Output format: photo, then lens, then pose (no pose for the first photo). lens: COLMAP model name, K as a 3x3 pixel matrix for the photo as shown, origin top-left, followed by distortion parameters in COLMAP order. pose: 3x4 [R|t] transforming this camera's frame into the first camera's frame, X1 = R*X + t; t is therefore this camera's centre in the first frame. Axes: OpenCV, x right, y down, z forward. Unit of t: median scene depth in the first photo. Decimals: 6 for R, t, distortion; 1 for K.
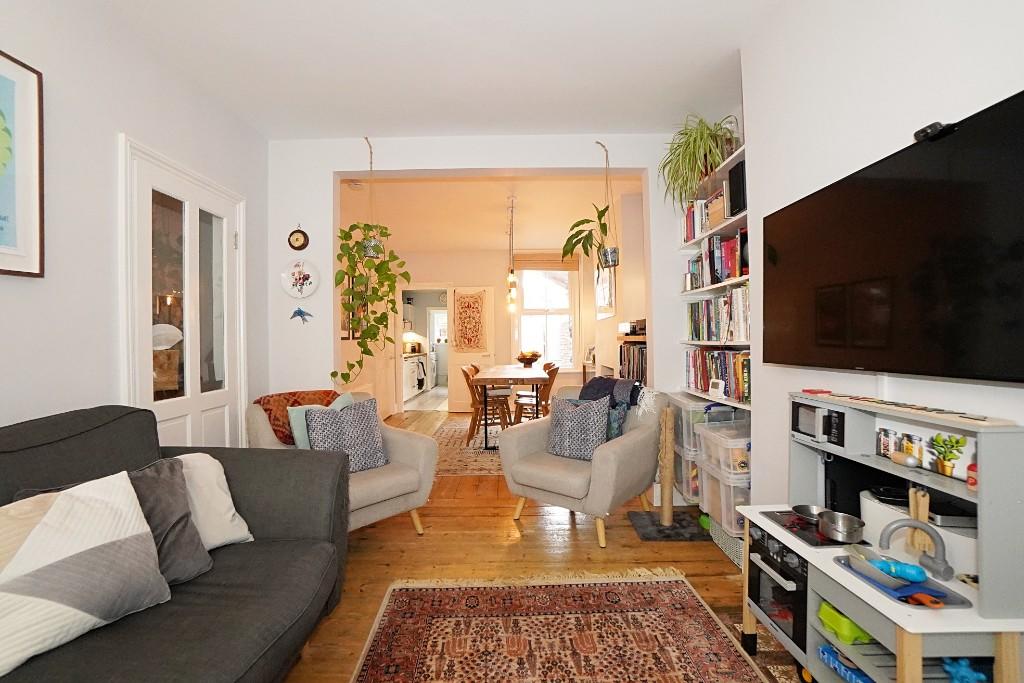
lens RADIAL K [[453.5, 0, 504.1], [0, 453.5, 335.5], [0, 0, 1]] dist [-0.064239, 0.024391]
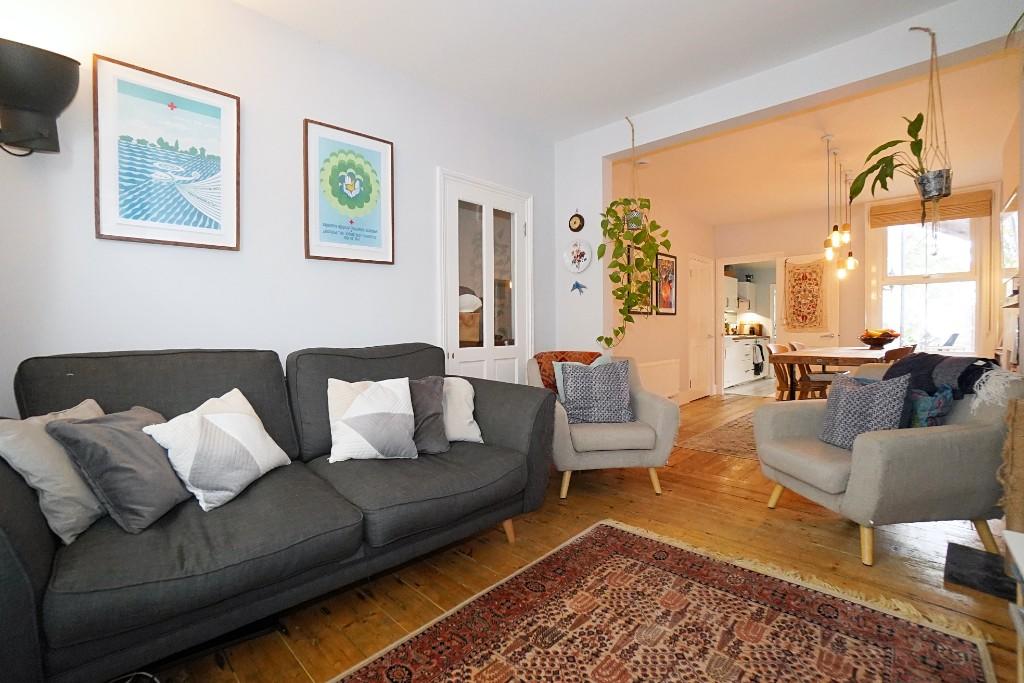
lens RADIAL K [[453.5, 0, 504.1], [0, 453.5, 335.5], [0, 0, 1]] dist [-0.064239, 0.024391]
pose [[0.716303, 0.021268, -0.697465, 0.308197], [-0.000522, 0.999551, 0.029944, 0.058862], [0.697789, -0.021085, 0.715993, 0.032355]]
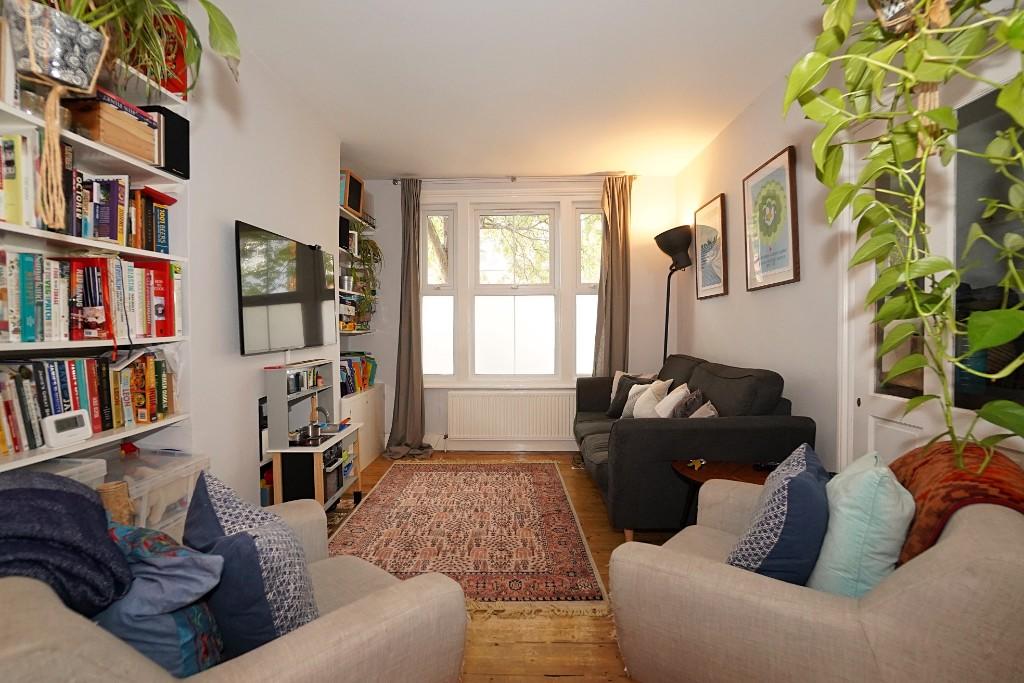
lens RADIAL K [[453.5, 0, 504.1], [0, 453.5, 335.5], [0, 0, 1]] dist [-0.064239, 0.024391]
pose [[-0.999504, 0.018431, 0.025522, -0.069013], [0.018591, 0.999809, 0.006044, 0.017544], [-0.025405, 0.006515, -0.999656, 1.696216]]
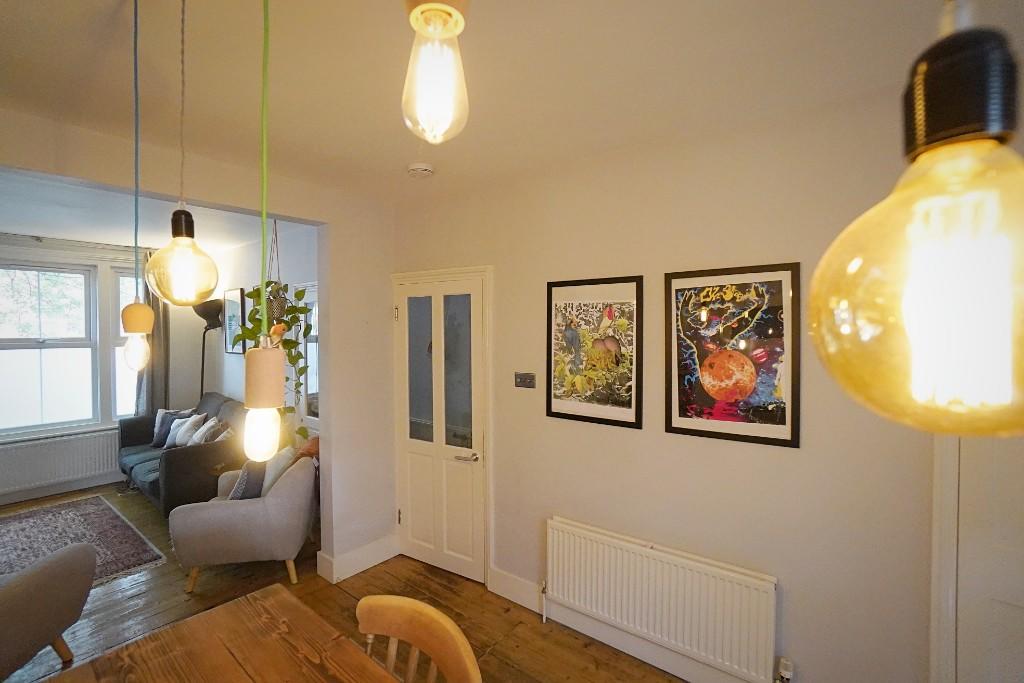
lens RADIAL K [[453.5, 0, 504.1], [0, 453.5, 335.5], [0, 0, 1]] dist [-0.064239, 0.024391]
pose [[-0.616870, 0.023945, -0.786701, 0.172437], [0.018202, 0.999704, 0.016156, -0.184297], [0.786854, -0.004354, -0.617123, 2.557152]]
